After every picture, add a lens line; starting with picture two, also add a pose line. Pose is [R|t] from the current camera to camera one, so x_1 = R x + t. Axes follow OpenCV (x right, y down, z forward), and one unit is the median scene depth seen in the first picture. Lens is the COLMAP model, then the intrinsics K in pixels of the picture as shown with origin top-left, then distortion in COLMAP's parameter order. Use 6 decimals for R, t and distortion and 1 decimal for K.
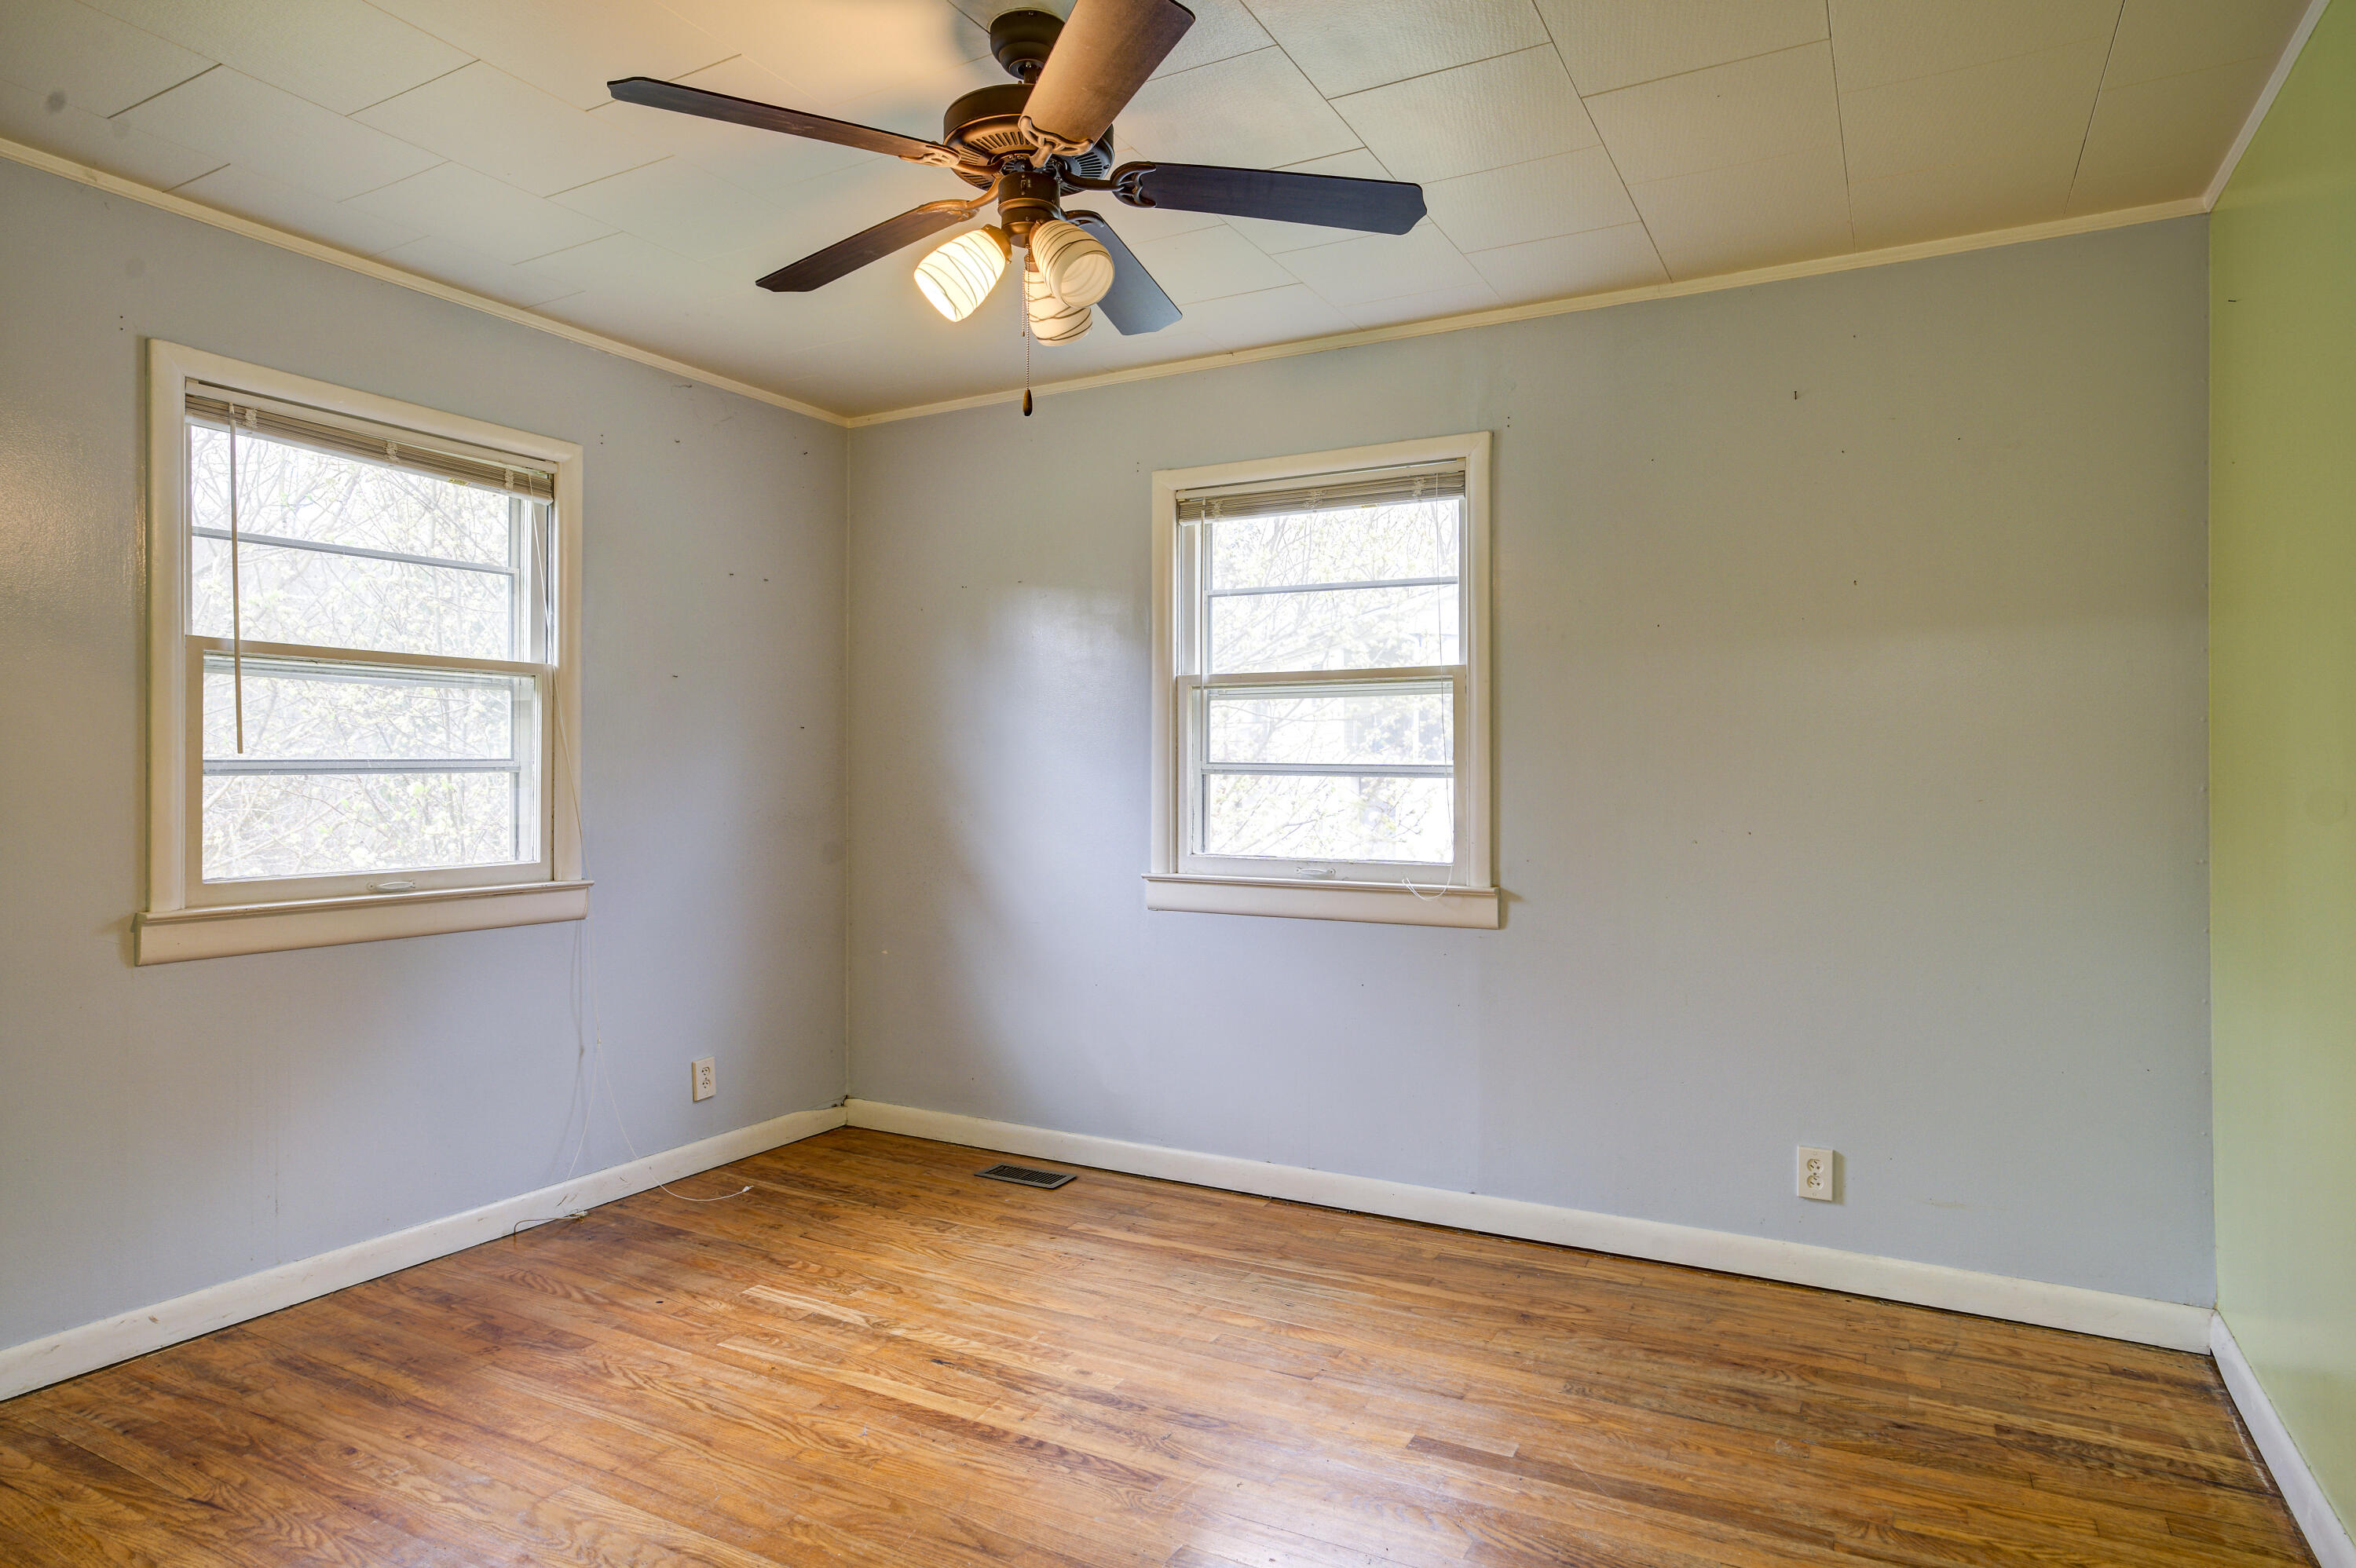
lens RADIAL K [[1376.2, 0, 1157.6], [0, 1376.2, 767.1], [0, 0, 1]] dist [-0.028057, 0.020709]
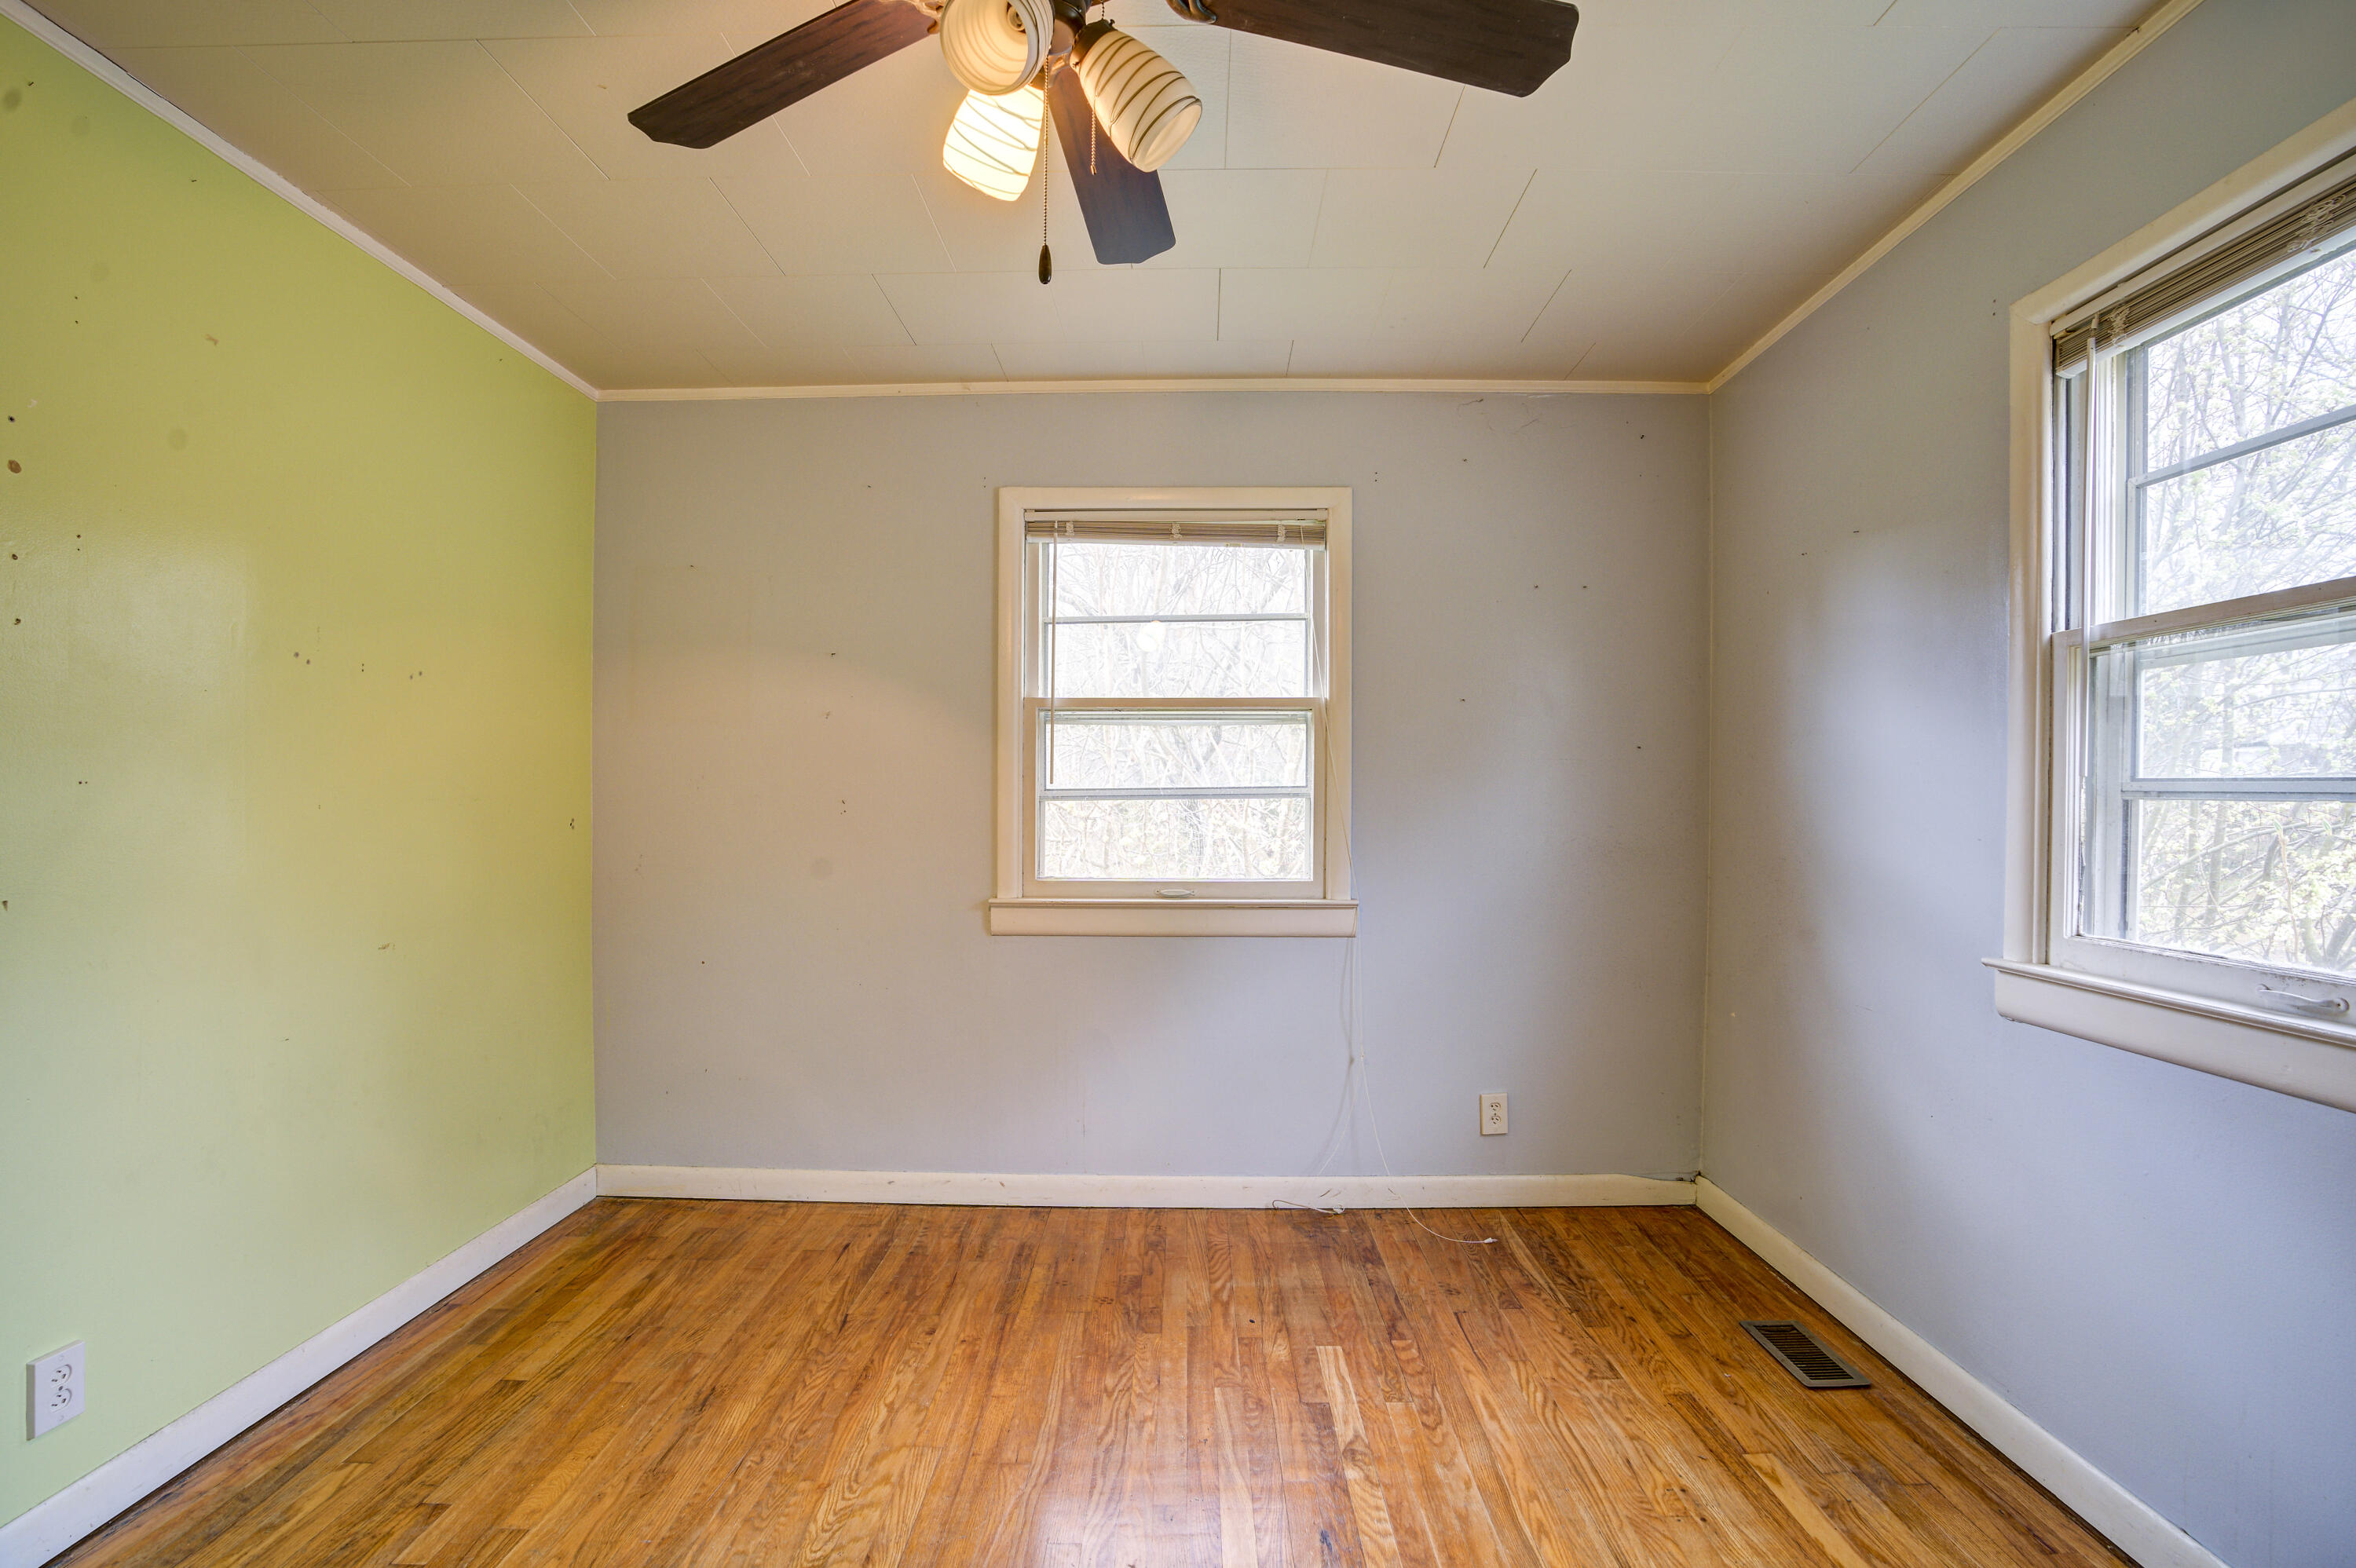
lens RADIAL K [[1091.1, 0, 1117.0], [0, 1091.1, 826.1], [0, 0, 1]] dist [-0.057339, 0.014027]
pose [[0.467048, 0.019970, -0.884007, 0.248252], [0.004002, 0.999687, 0.024698, 0.004247], [0.884223, -0.015073, 0.466822, 0.471025]]
